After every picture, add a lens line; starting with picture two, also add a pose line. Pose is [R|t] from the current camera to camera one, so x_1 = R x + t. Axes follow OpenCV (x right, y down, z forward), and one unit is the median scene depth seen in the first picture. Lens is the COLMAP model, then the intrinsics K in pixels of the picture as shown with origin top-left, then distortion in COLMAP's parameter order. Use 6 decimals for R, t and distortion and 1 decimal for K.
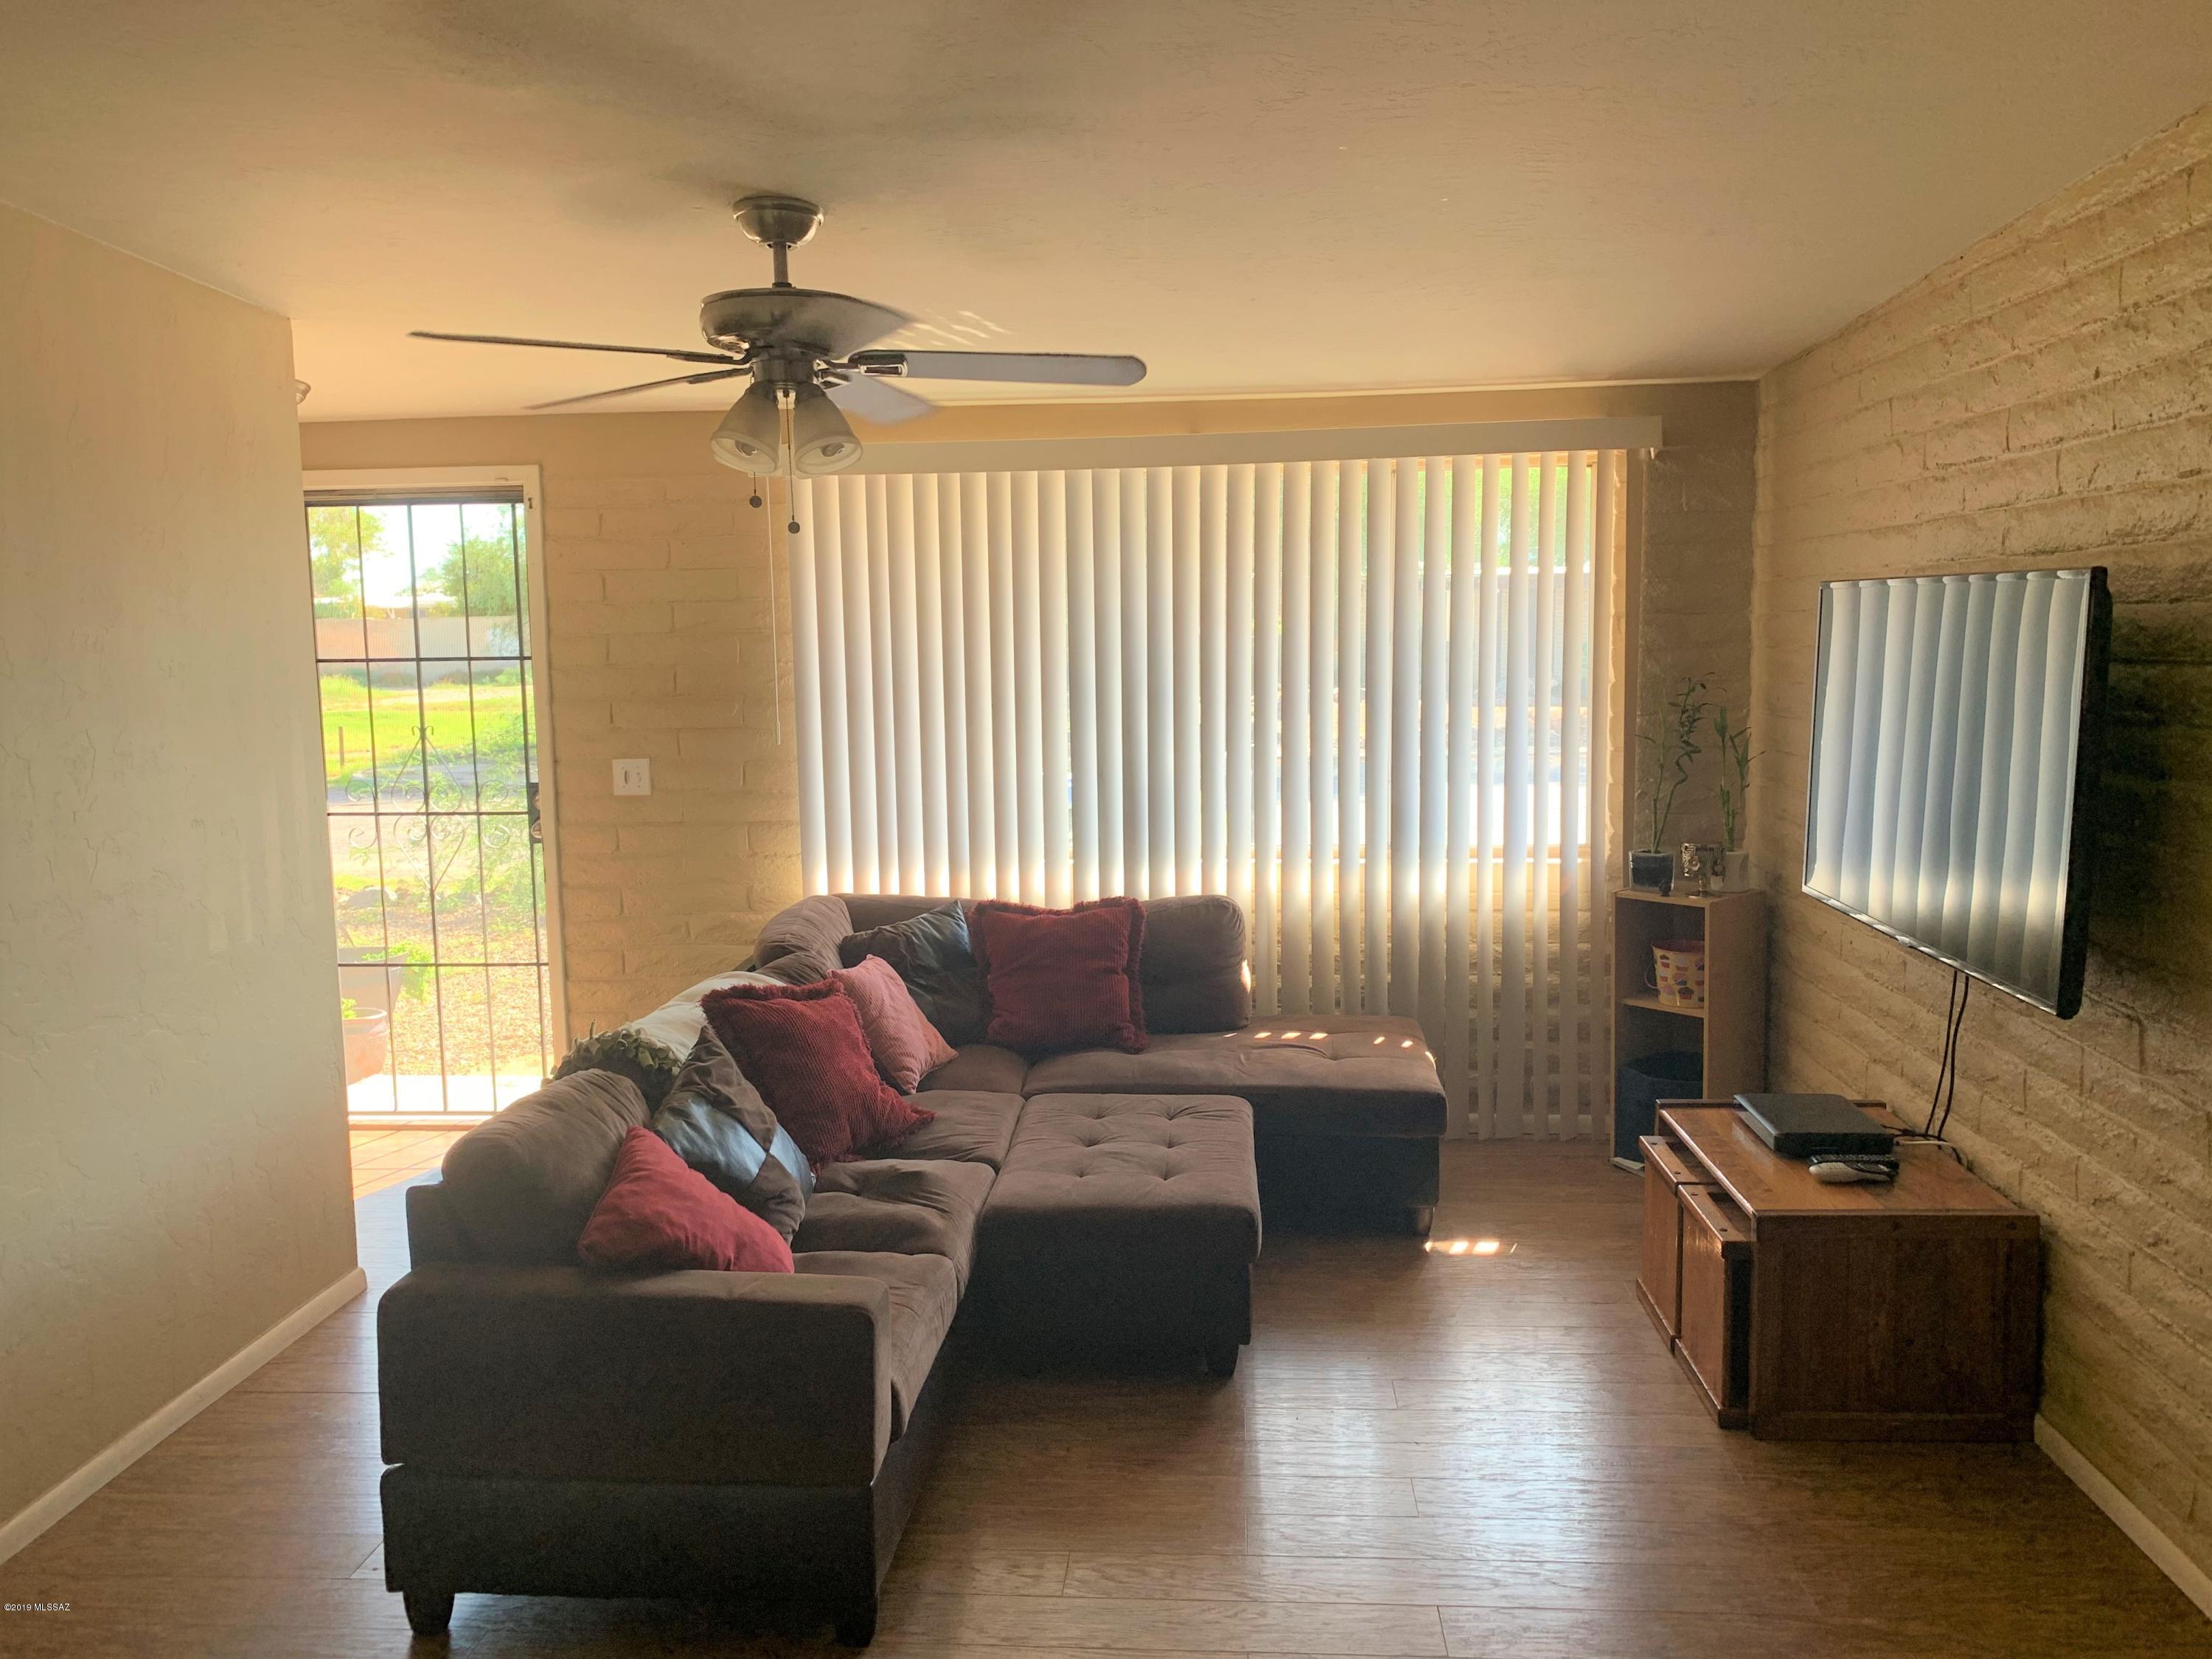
lens RADIAL K [[1686.3, 0, 1106.0], [0, 1686.3, 829.5], [0, 0, 1]] dist [0.038242, -0.040419]
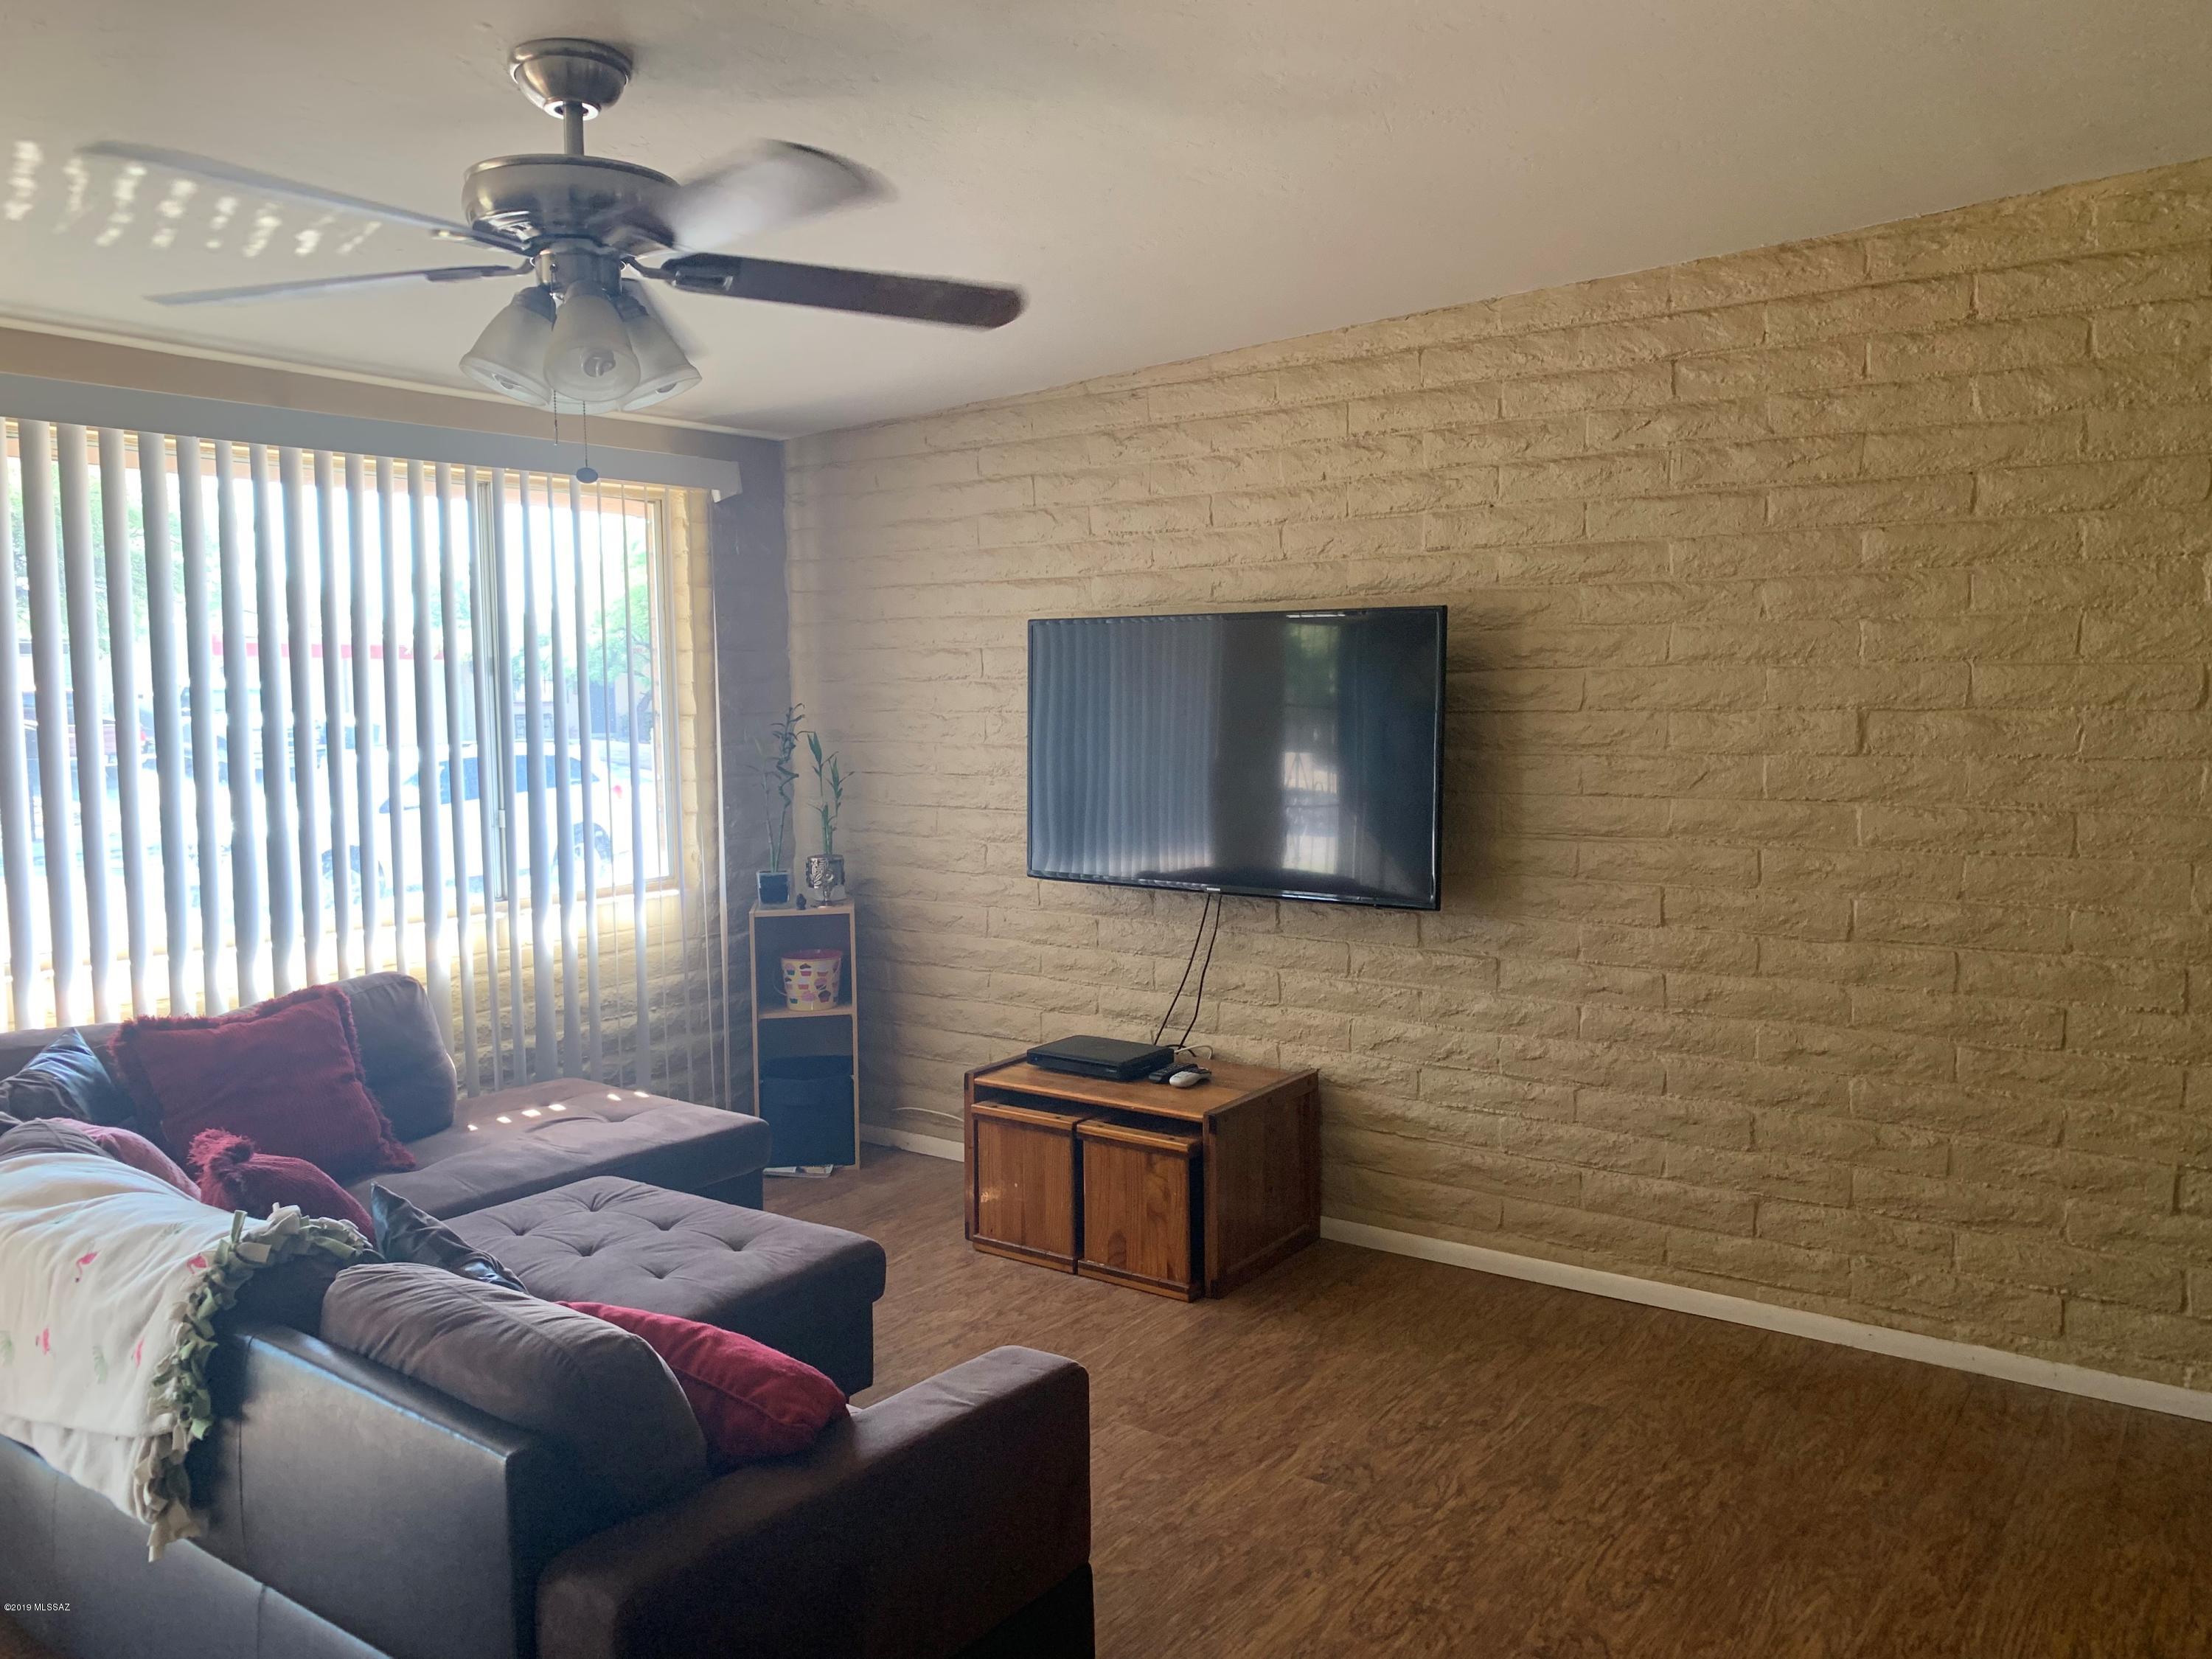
lens RADIAL K [[1674.2, 0, 1110.8], [0, 1674.2, 824.4], [0, 0, 1]] dist [0.130175, -0.041663]
pose [[0.528267, -0.064091, 0.846656, -0.564815], [0.105136, 0.994411, 0.009677, -0.005070], [-0.842544, 0.083902, 0.532053, 0.313803]]
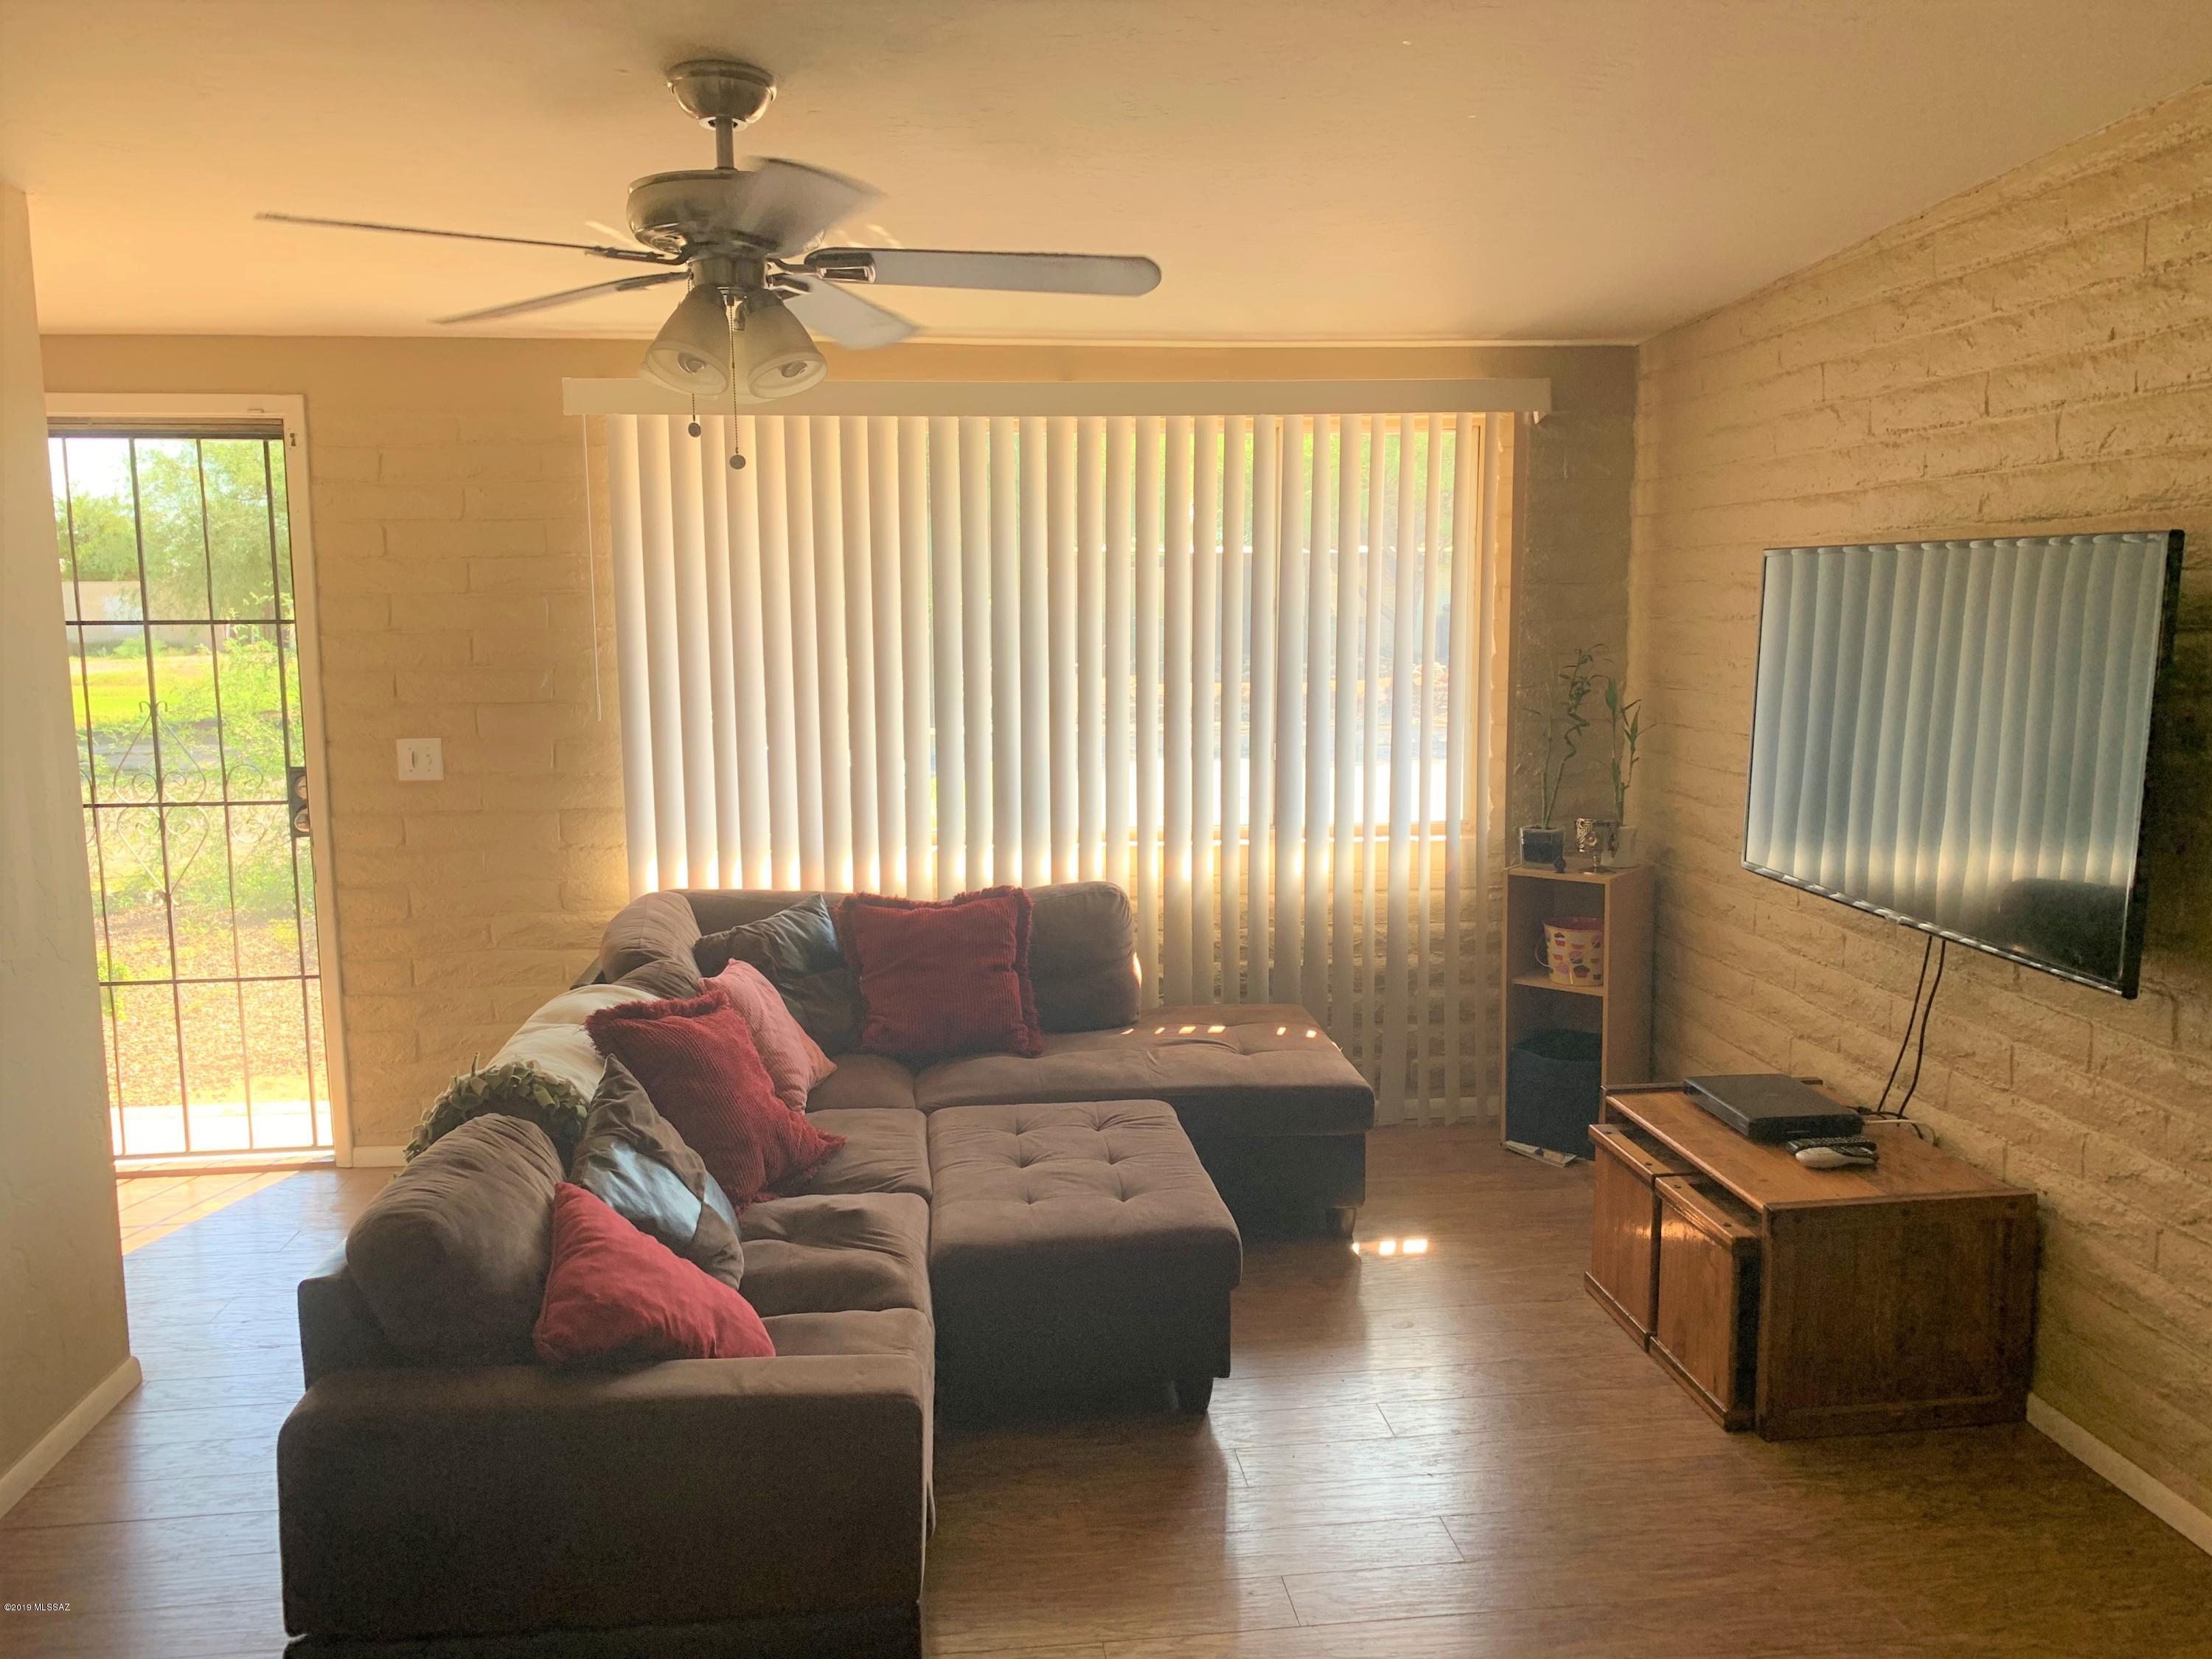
lens RADIAL K [[1686.3, 0, 1106.0], [0, 1686.3, 829.5], [0, 0, 1]] dist [0.038242, -0.040419]
pose [[0.982988, -0.016160, 0.182956, -0.127489], [0.013490, 0.999784, 0.015831, -0.005523], [-0.183172, -0.013093, 0.982994, 0.107675]]
